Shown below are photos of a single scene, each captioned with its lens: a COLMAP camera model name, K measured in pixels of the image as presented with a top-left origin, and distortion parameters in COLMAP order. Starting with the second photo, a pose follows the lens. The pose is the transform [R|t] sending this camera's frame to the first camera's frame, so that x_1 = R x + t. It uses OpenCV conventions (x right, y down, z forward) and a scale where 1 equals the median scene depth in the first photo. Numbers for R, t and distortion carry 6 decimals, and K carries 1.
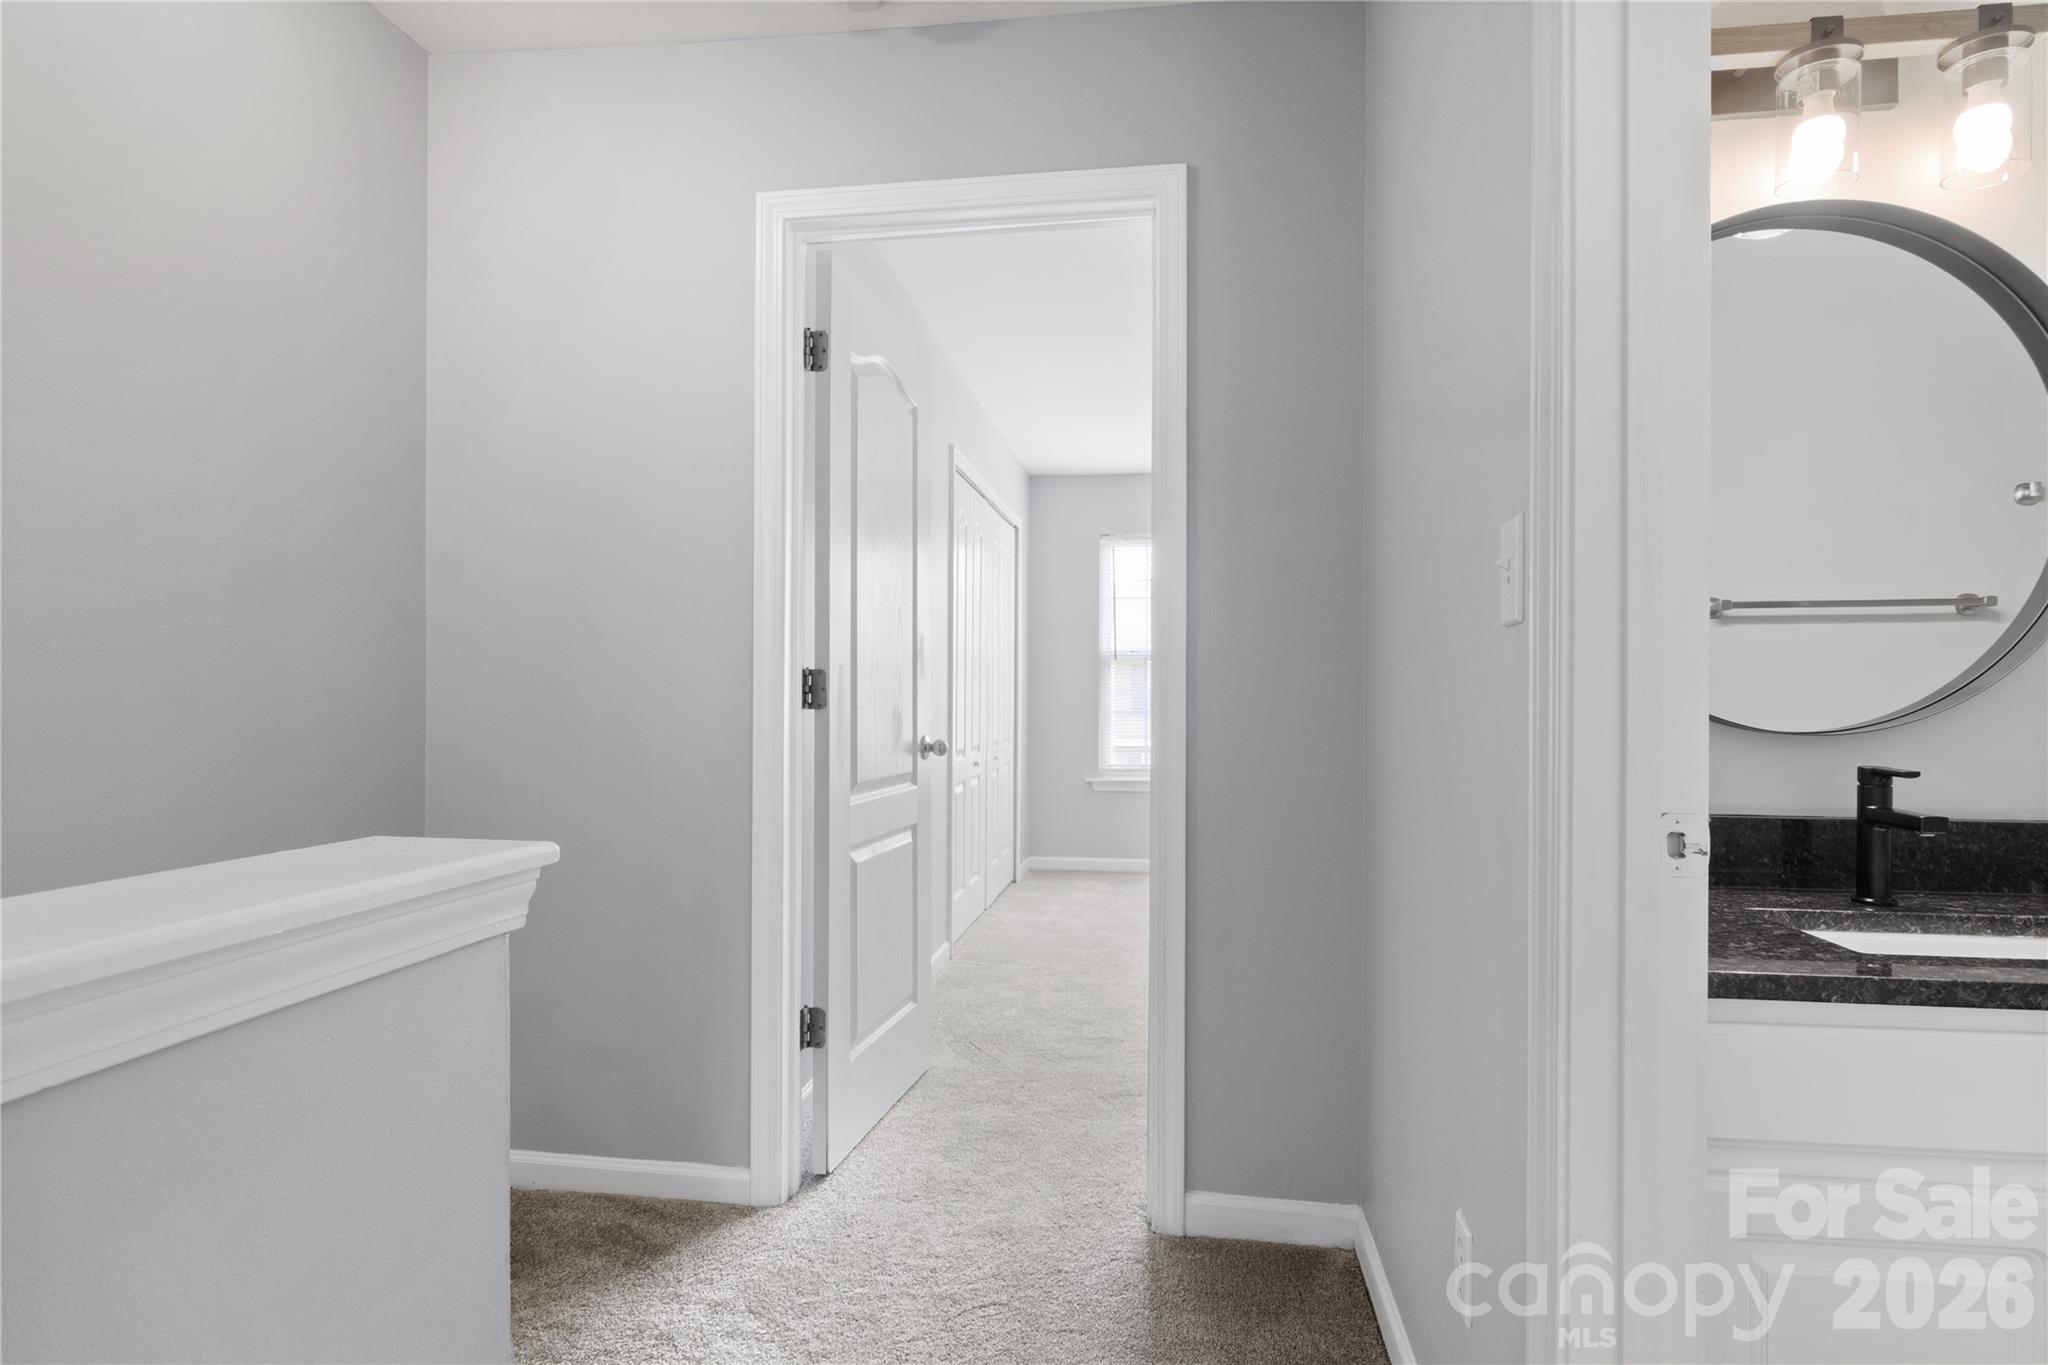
lens RADIAL K [[1149.7, 0, 1028.5], [0, 1149.7, 692.6], [0, 0, 1]] dist [-0.001076, -0.000743]
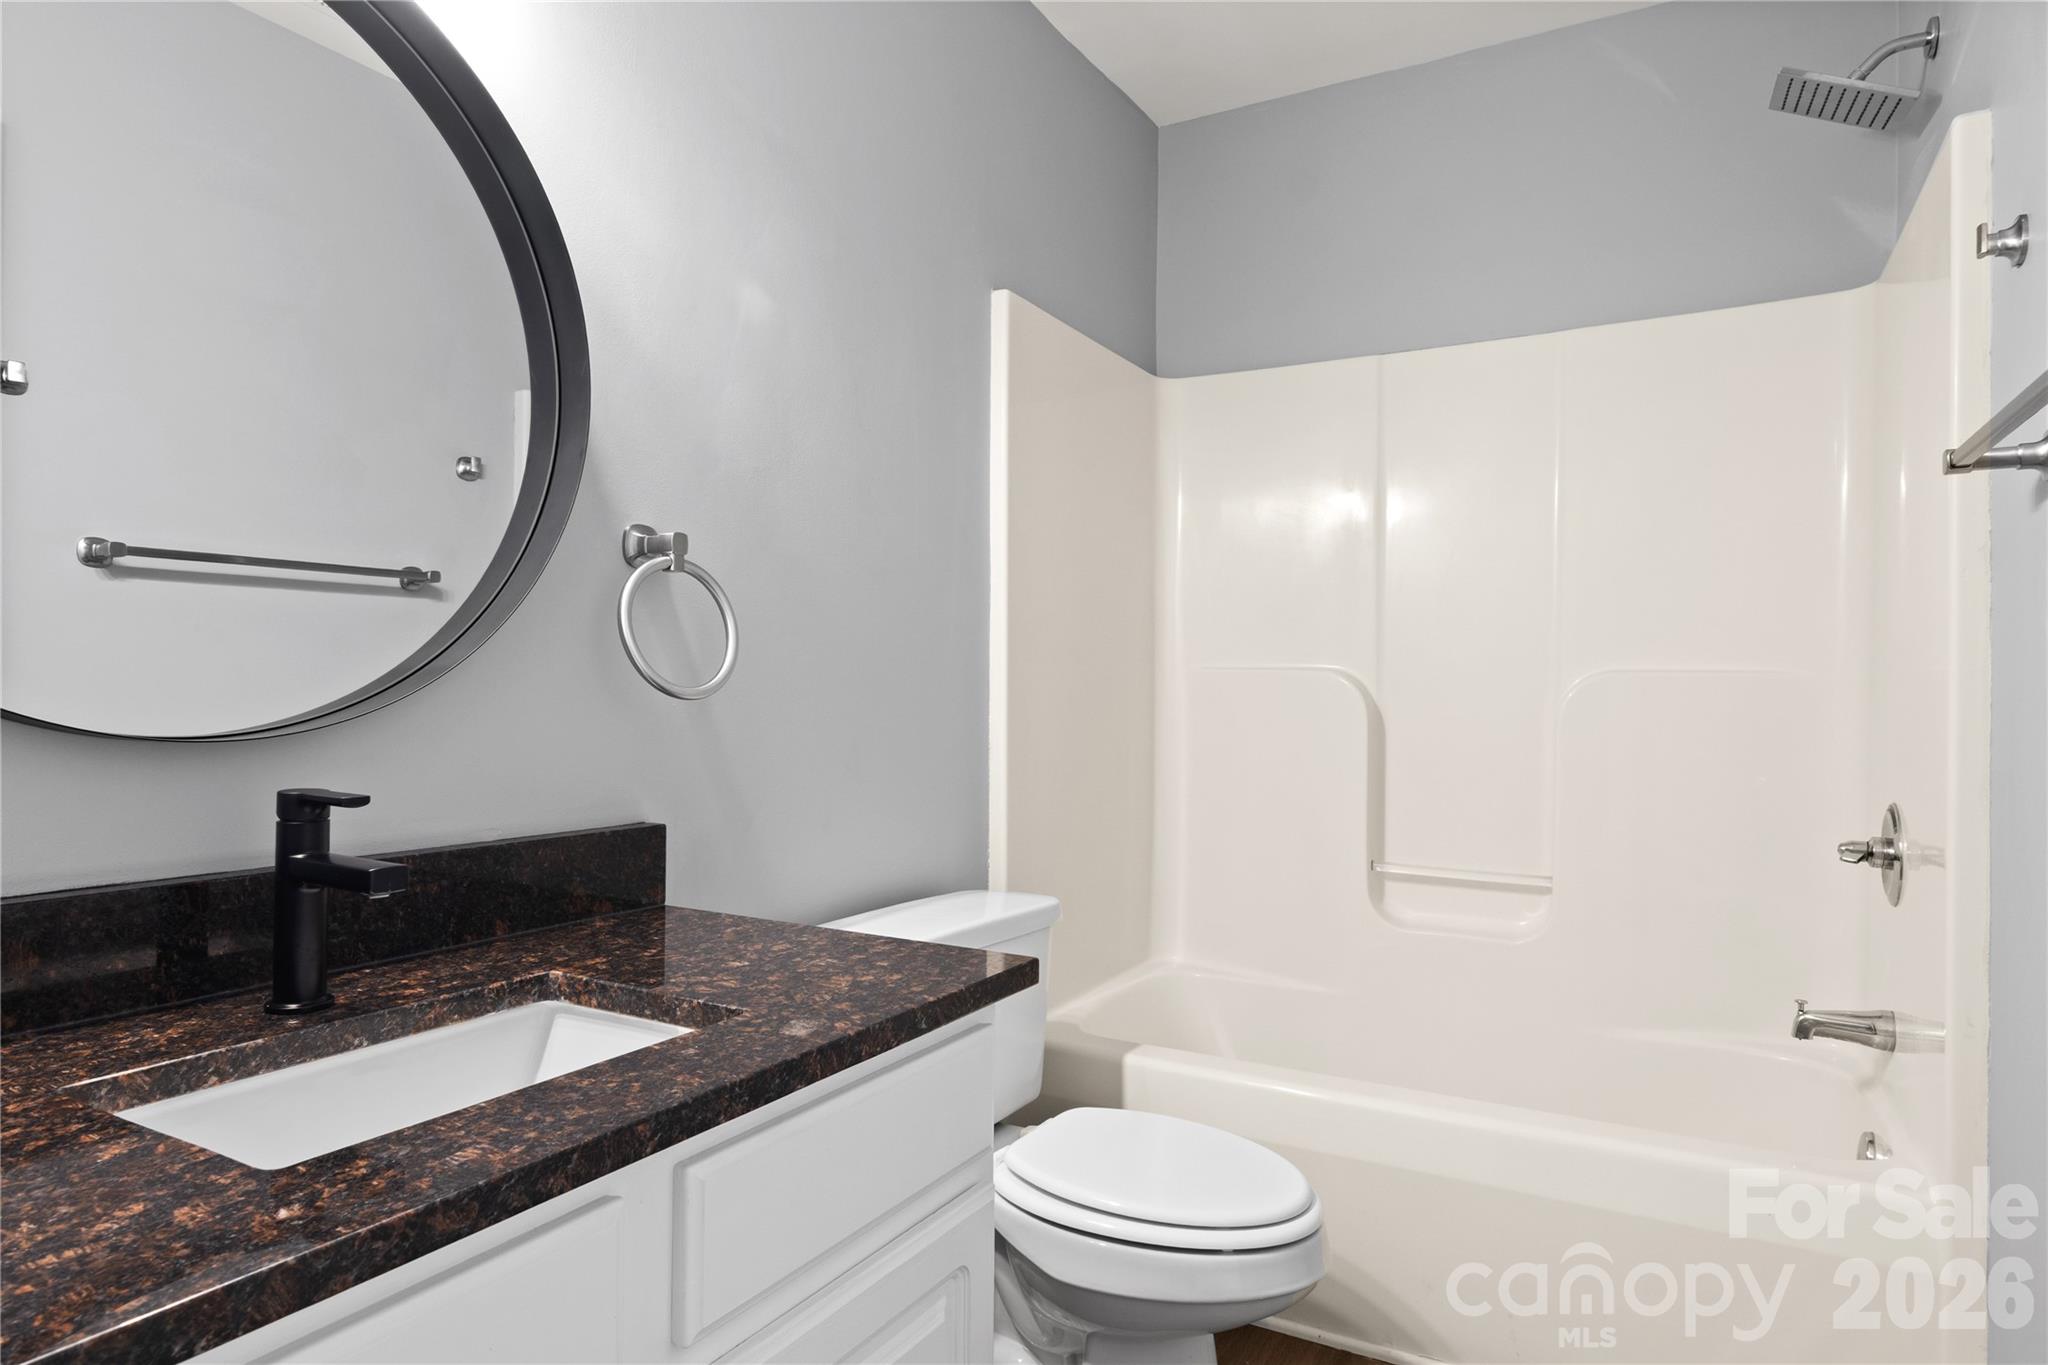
lens RADIAL K [[1149.7, 0, 1028.5], [0, 1149.7, 692.6], [0, 0, 1]] dist [-0.001076, -0.000743]
pose [[0.372874, 0.001170, 0.927881, 0.295464], [-0.015514, 0.999867, 0.004974, 0.001207], [-0.927752, -0.016250, 0.372843, 0.390902]]
